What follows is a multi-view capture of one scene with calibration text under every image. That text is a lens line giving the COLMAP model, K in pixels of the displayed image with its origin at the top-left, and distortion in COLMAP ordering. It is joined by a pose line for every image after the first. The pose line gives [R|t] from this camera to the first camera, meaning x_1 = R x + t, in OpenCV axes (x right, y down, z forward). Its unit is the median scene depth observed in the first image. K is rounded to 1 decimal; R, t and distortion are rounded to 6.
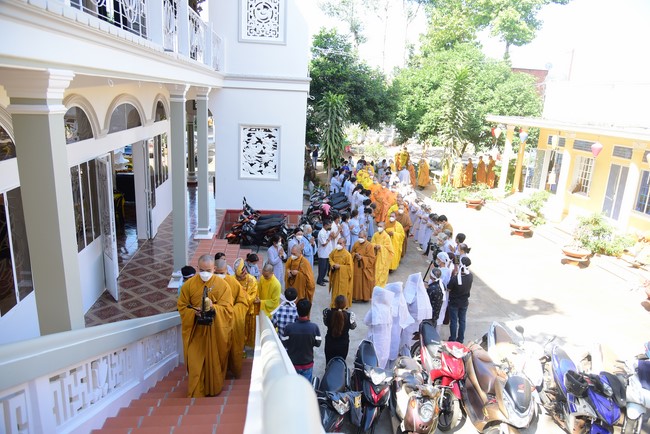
lens RADIAL K [[450.4, 0, 325.0], [0, 450.4, 217.0], [0, 0, 1]] dist [-0.052593, -0.000044]
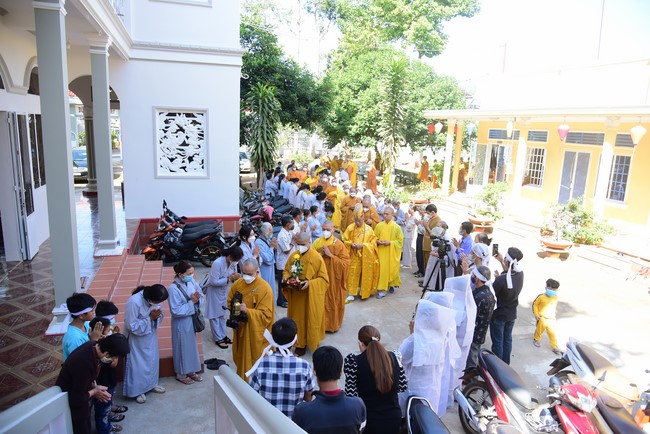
lens RADIAL K [[432.3, 0, 325.0], [0, 432.3, 217.0], [0, 0, 1]] dist [-0.059414, 0.000144]
pose [[0.979178, -0.051862, 0.196268, -0.053451], [0.060174, 0.997516, -0.036620, 0.026757], [-0.193881, 0.047668, 0.979866, 0.221696]]
